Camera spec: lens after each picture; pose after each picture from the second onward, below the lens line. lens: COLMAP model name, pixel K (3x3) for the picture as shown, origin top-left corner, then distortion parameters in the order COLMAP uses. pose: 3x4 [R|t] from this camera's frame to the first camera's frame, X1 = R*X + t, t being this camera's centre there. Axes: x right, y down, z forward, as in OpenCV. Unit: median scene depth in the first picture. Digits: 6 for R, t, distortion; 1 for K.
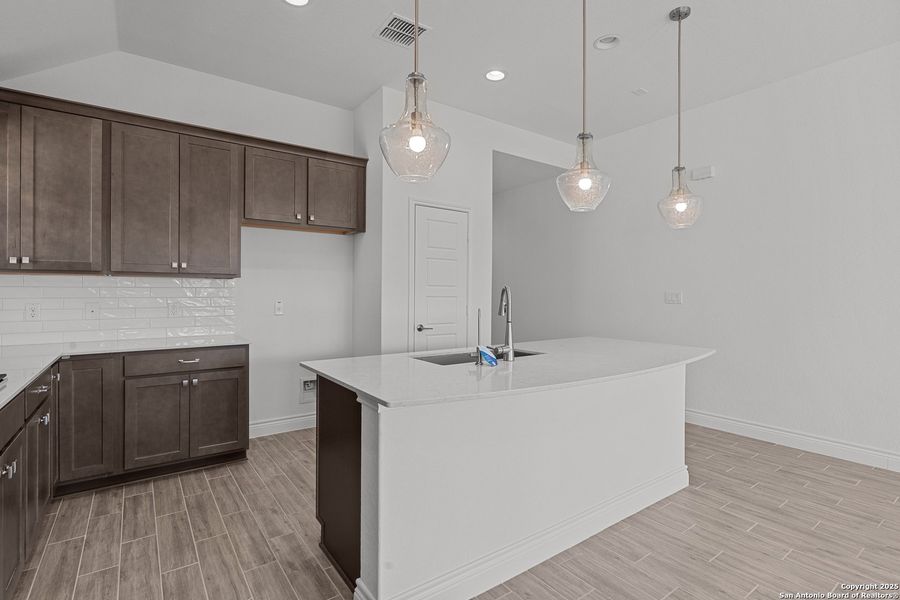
lens RADIAL K [[443.4, 0, 449.9], [0, 443.4, 294.3], [0, 0, 1]] dist [-0.000476, -0.000496]
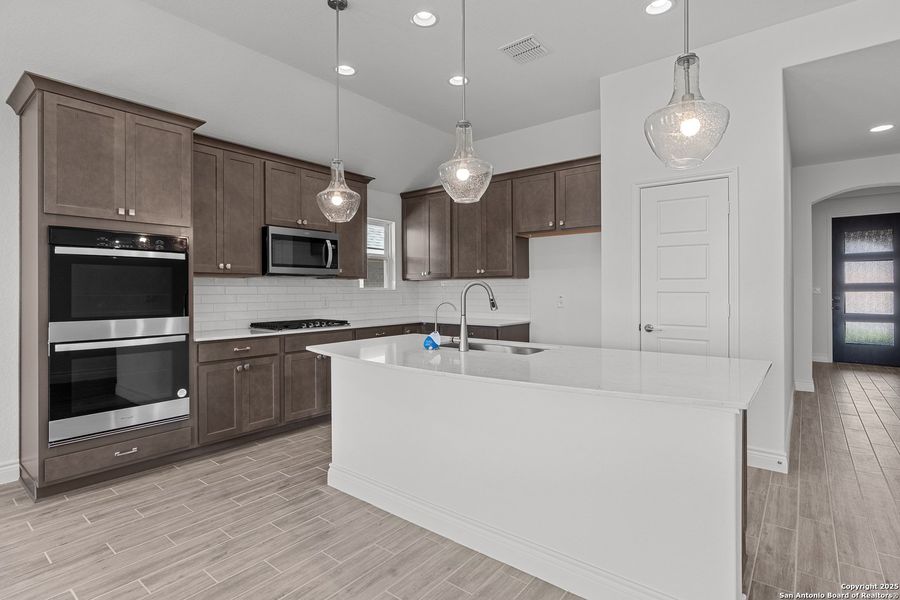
lens RADIAL K [[443.4, 0, 454.0], [0, 443.4, 295.5], [0, 0, 1]] dist [-0.000476, -0.000496]
pose [[0.277634, 0.006849, -0.960663, 0.901777], [-0.002724, 0.999976, 0.006342, 0.009944], [0.960683, 0.000856, 0.277646, 0.532112]]
